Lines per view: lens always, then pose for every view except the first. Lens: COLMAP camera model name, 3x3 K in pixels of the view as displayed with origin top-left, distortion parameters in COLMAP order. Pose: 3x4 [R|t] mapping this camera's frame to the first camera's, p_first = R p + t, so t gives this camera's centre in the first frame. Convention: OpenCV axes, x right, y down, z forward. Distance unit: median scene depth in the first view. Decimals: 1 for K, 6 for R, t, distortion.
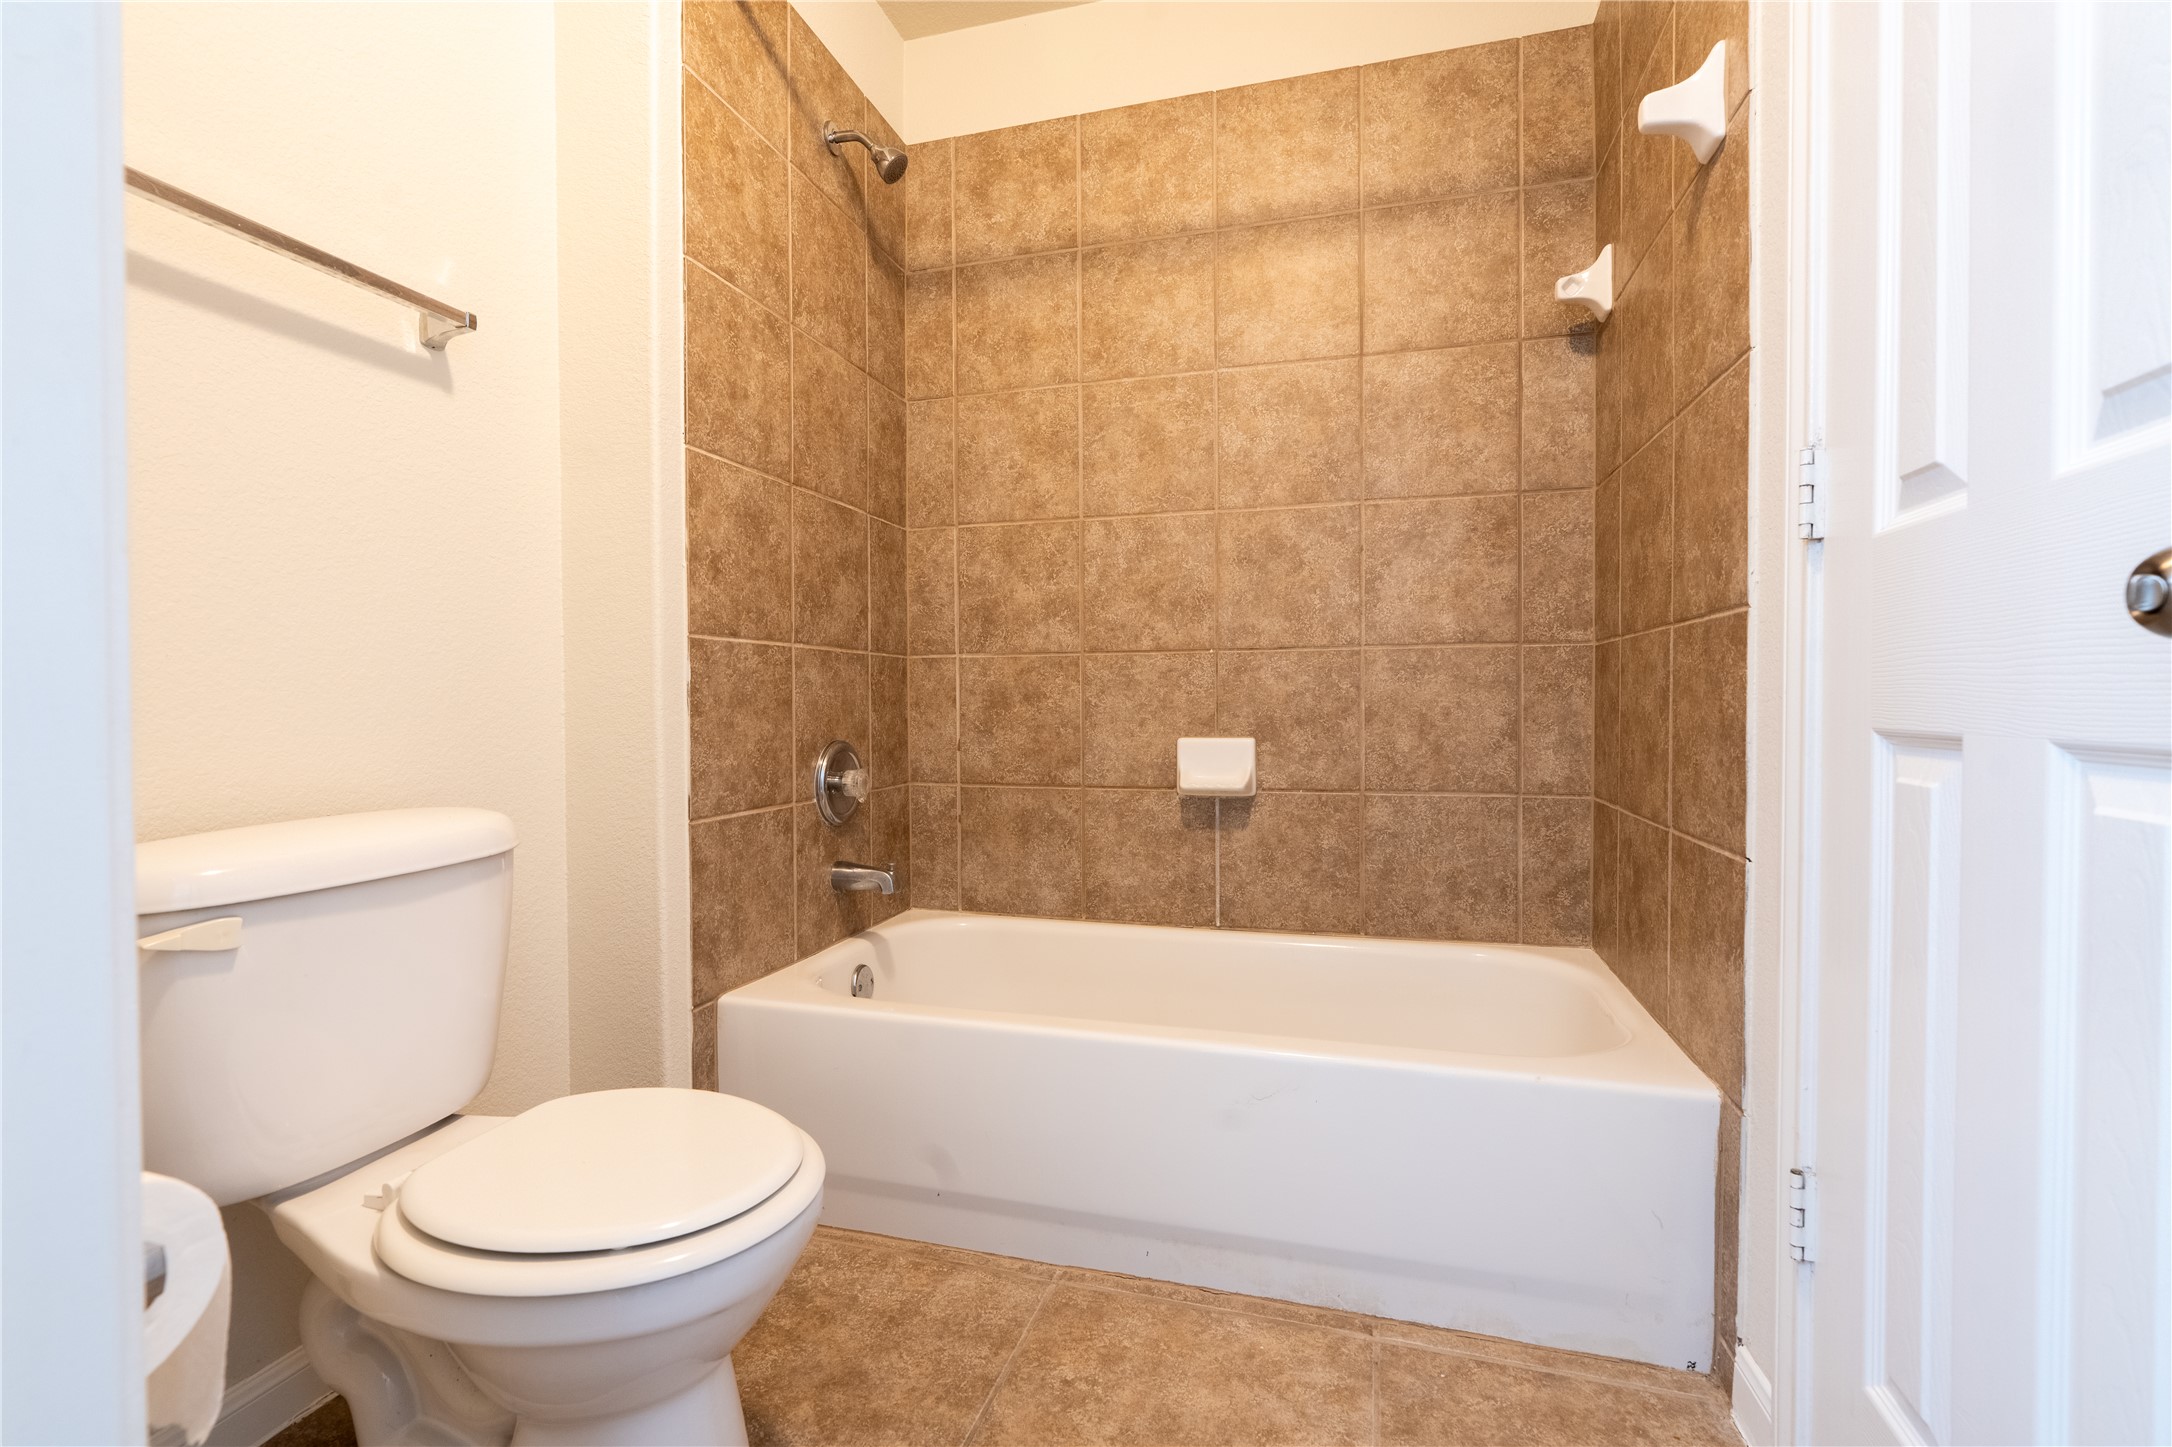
lens RADIAL K [[975.4, 0, 1088.7], [0, 975.4, 719.7], [0, 0, 1]] dist [-0.003788, -0.000269]
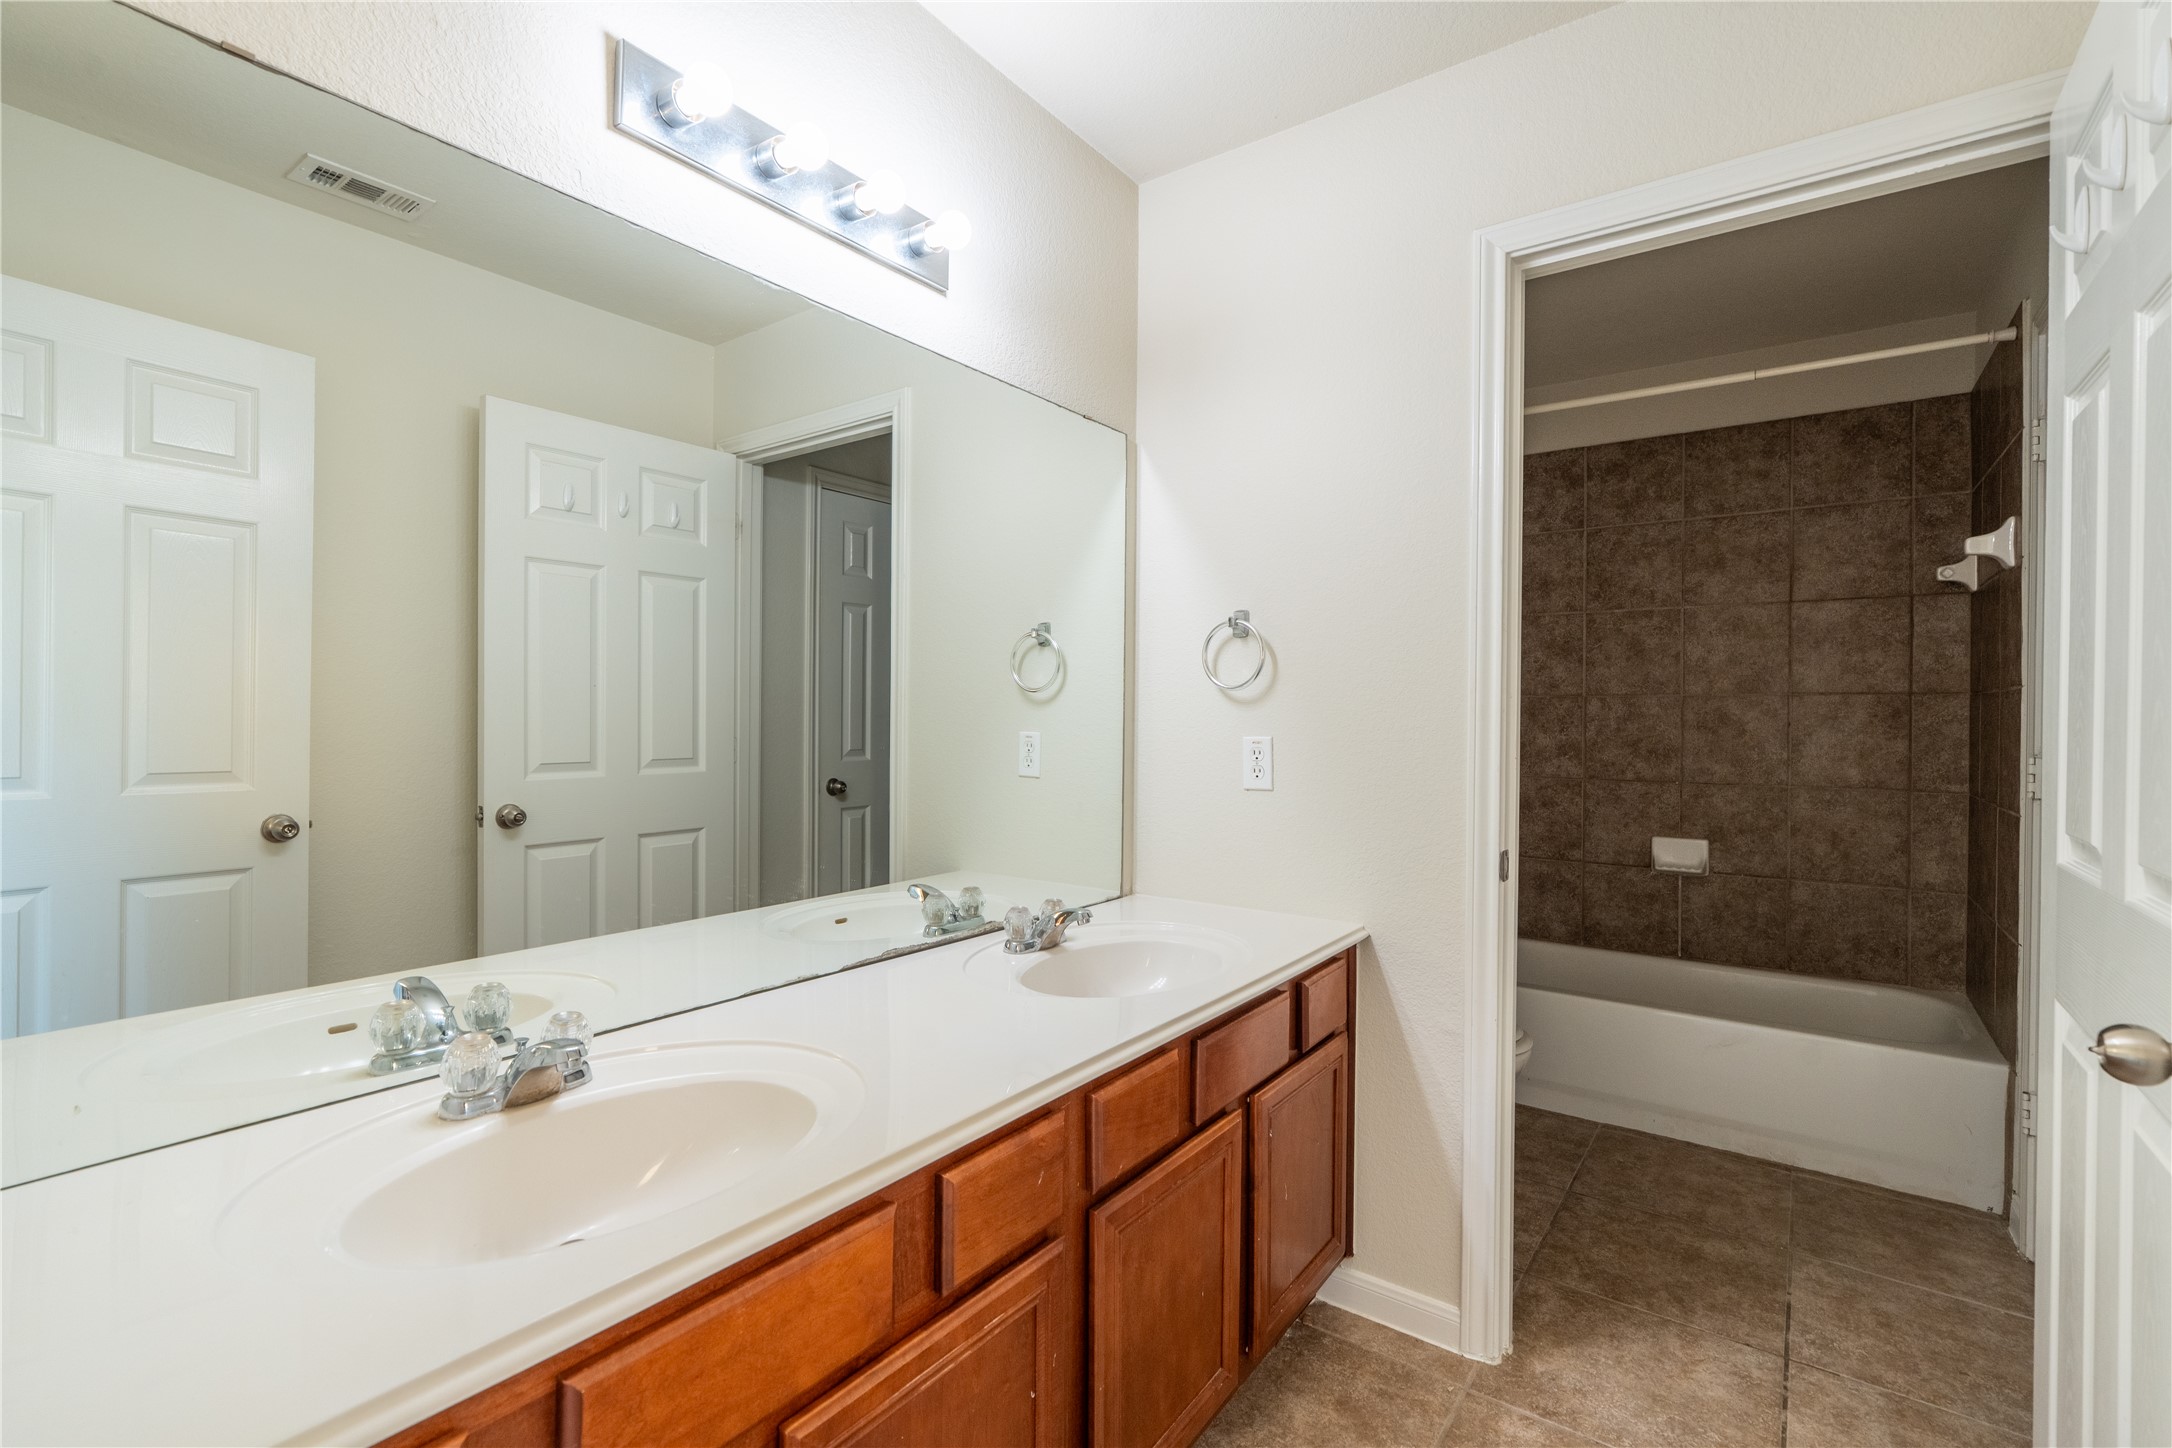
lens RADIAL K [[975.4, 0, 1089.0], [0, 975.4, 718.1], [0, 0, 1]] dist [-0.003788, -0.000269]
pose [[0.938971, 0.013005, -0.343750, -0.241146], [-0.017884, 0.999779, -0.011026, -0.148190], [0.343530, 0.016501, 0.938997, -0.861499]]
